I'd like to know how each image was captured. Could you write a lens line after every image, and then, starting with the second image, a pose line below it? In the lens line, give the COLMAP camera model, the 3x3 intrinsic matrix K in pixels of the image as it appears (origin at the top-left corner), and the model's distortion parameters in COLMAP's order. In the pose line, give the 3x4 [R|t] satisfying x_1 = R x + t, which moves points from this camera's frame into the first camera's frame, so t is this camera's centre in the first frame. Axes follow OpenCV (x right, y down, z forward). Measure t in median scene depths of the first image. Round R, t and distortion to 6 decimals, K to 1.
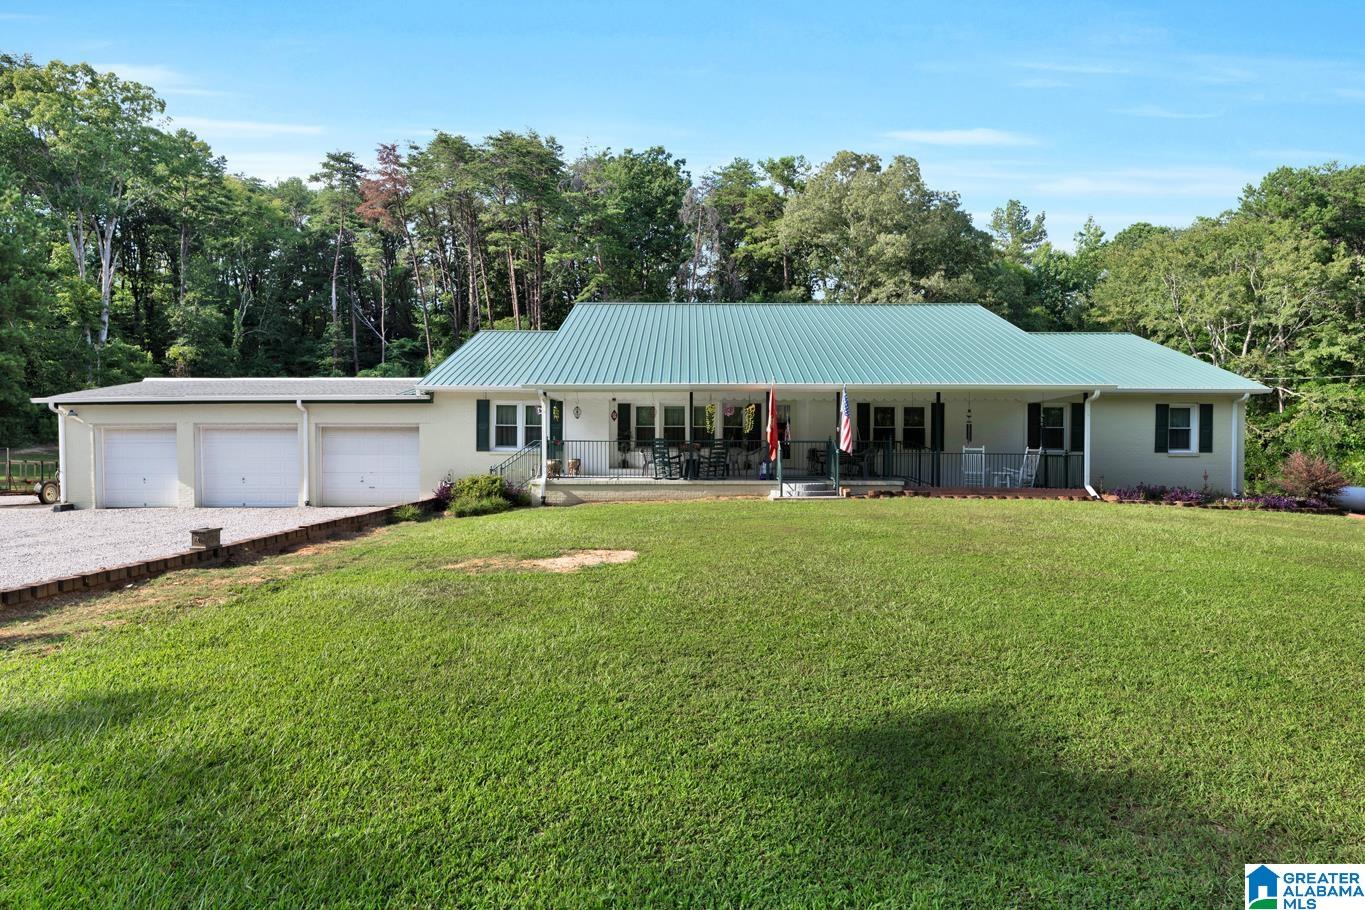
lens RADIAL K [[815.9, 0, 682.5], [0, 815.9, 455.0], [0, 0, 1]] dist [-0.000103, -0.001048]
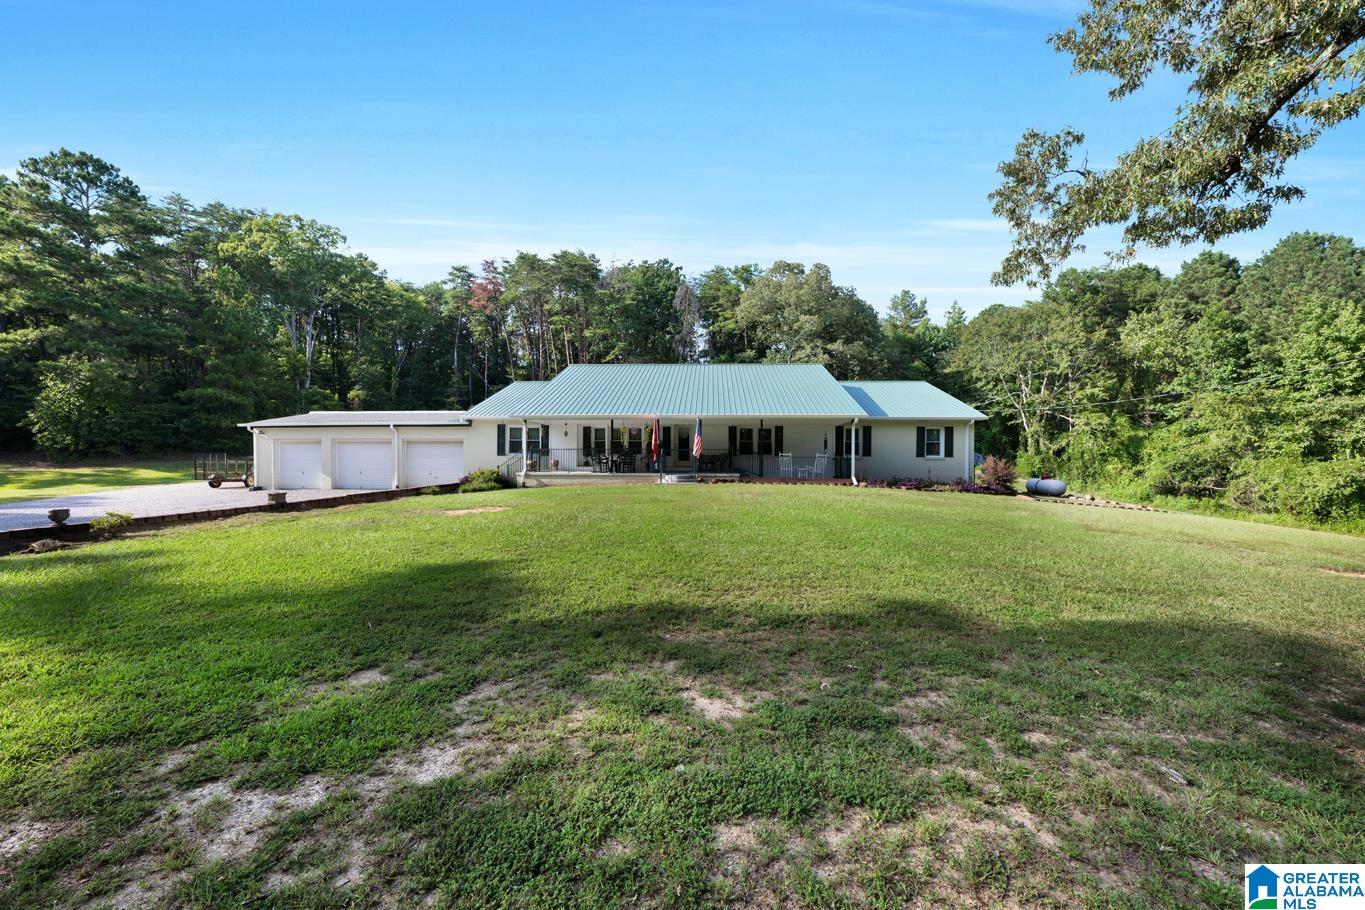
lens RADIAL K [[555.8, 0, 684.1], [0, 555.8, 456.0], [0, 0, 1]] dist [-0.000622, 0.000062]
pose [[0.998868, 0.001627, -0.047547, 0.073362], [-0.002134, 0.999941, -0.010624, 0.002918], [0.047527, 0.010713, 0.998813, -0.042371]]
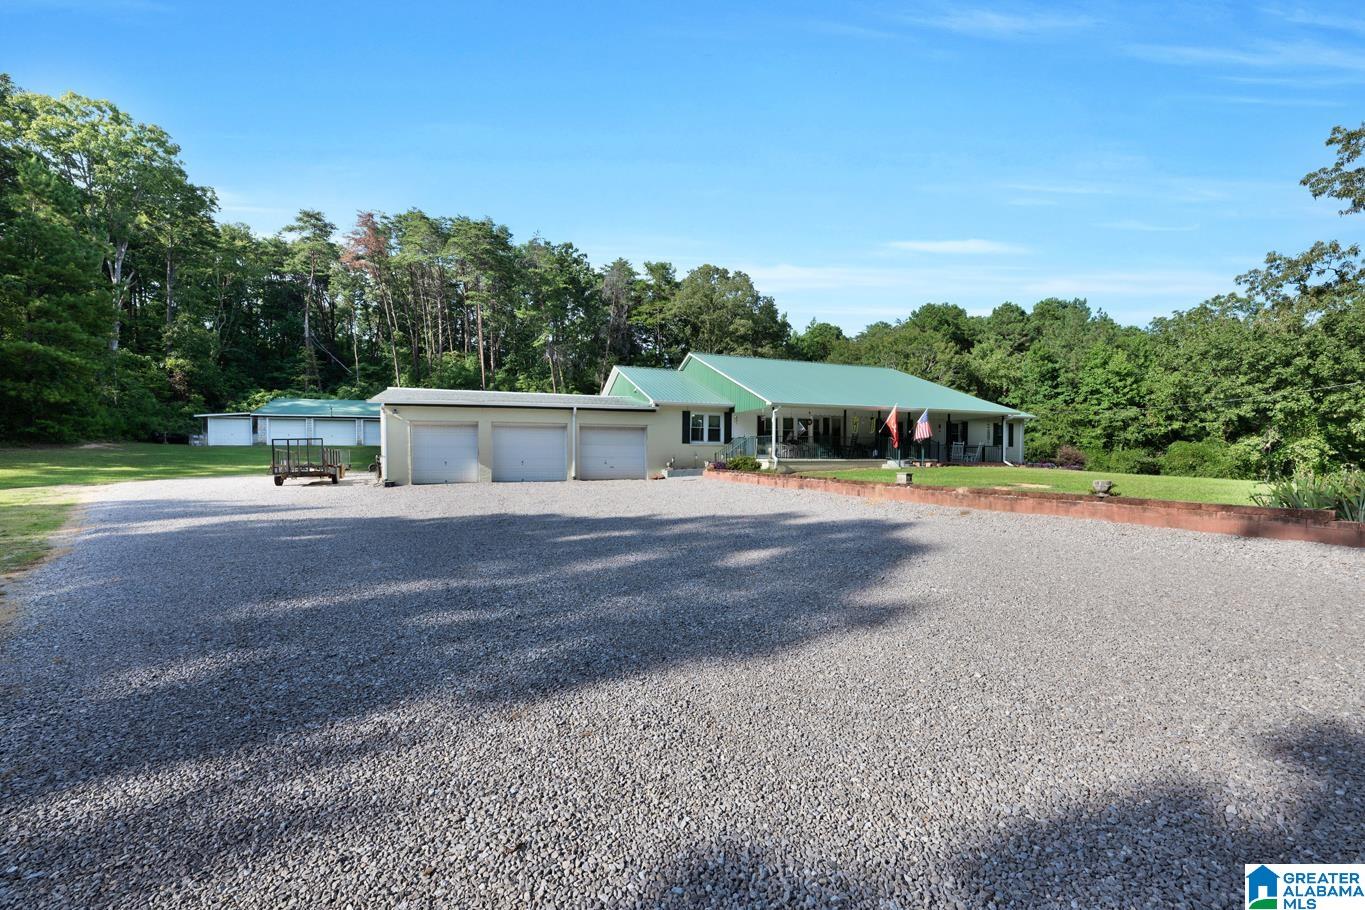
lens RADIAL K [[555.8, 0, 684.1], [0, 555.8, 456.0], [0, 0, 1]] dist [-0.000622, 0.000062]
pose [[0.927947, -0.000083, 0.372712, -0.268518], [0.001427, 0.999993, -0.003328, 0.009569], [-0.372709, 0.003620, 0.927941, 0.000290]]
